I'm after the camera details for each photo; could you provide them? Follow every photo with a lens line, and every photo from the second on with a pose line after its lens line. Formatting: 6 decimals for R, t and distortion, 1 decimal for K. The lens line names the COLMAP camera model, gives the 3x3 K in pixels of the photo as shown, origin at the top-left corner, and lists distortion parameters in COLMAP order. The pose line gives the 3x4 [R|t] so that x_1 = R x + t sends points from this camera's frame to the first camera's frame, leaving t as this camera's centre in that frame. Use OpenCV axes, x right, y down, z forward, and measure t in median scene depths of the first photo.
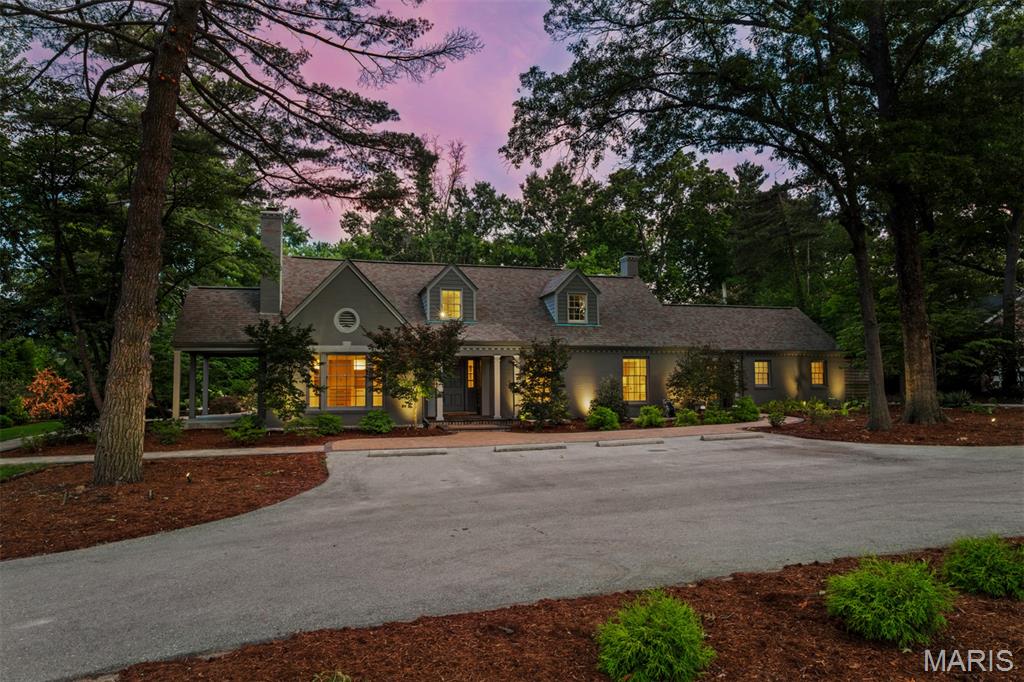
lens RADIAL K [[626.0, 0, 512.0], [0, 626.0, 341.0], [0, 0, 1]] dist [-0.003309, 0.002403]
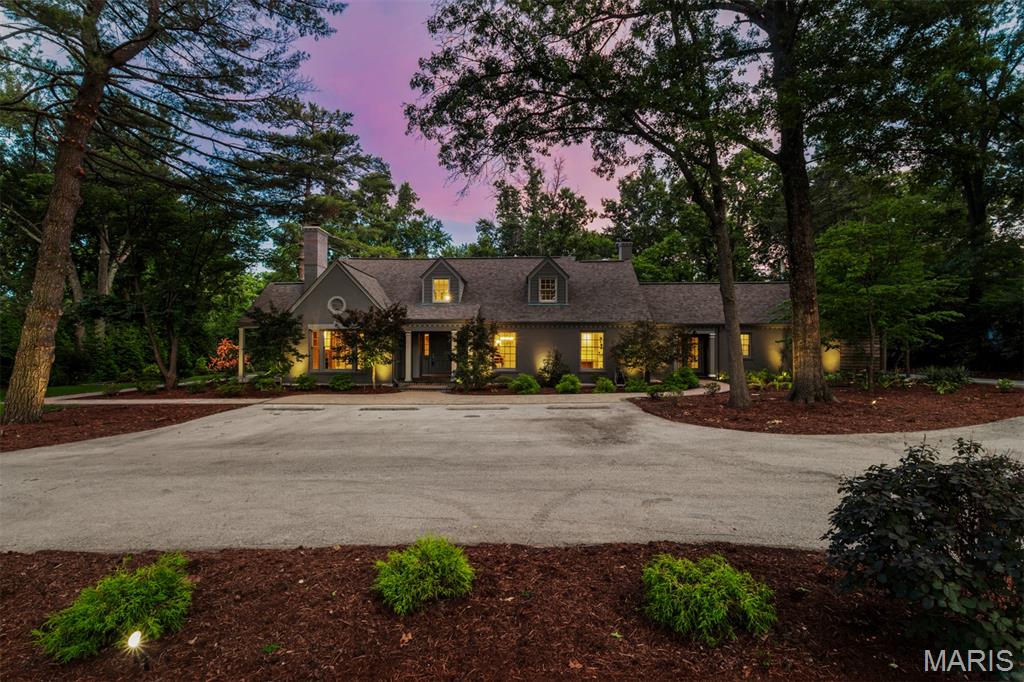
lens RADIAL K [[477.1, 0, 512.0], [0, 477.1, 341.0], [0, 0, 1]] dist [0.002460, 0.000639]
pose [[0.946899, 0.005501, -0.321484, 0.367985], [0.012542, 0.998461, 0.054028, -0.005857], [0.321287, -0.055192, 0.945372, 0.126898]]
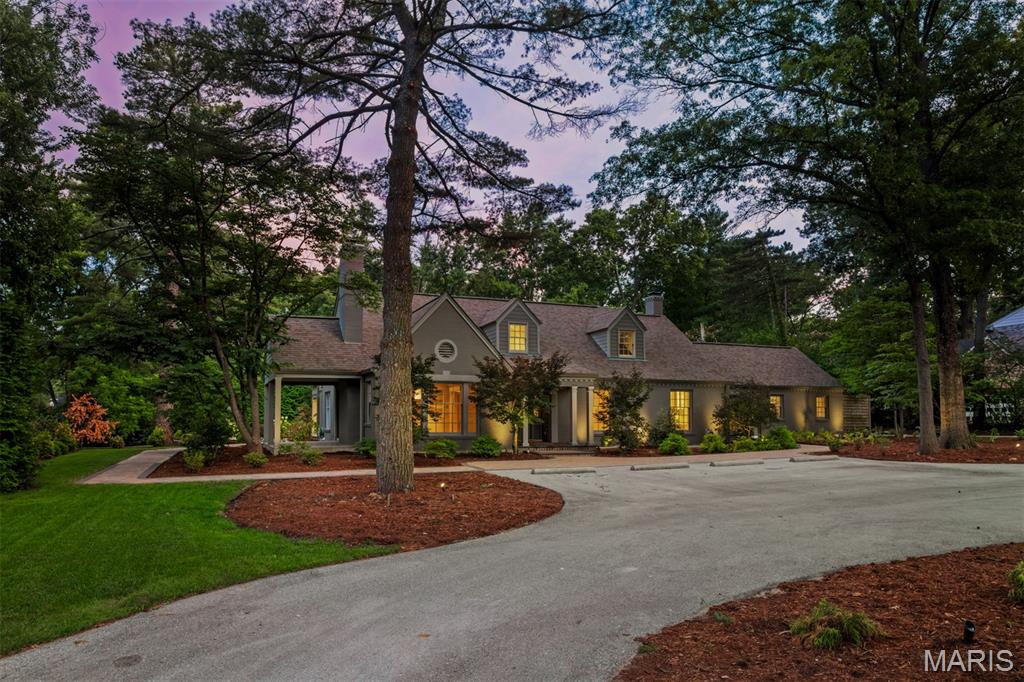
lens RADIAL K [[636.6, 0, 507.7], [0, 636.6, 380.4], [0, 0, 1]] dist [0.005968, 0.001601]
pose [[0.993571, 0.014012, 0.112339, -0.244481], [-0.014704, 0.999878, 0.005337, 0.008241], [-0.112250, -0.006954, 0.993656, -0.069139]]
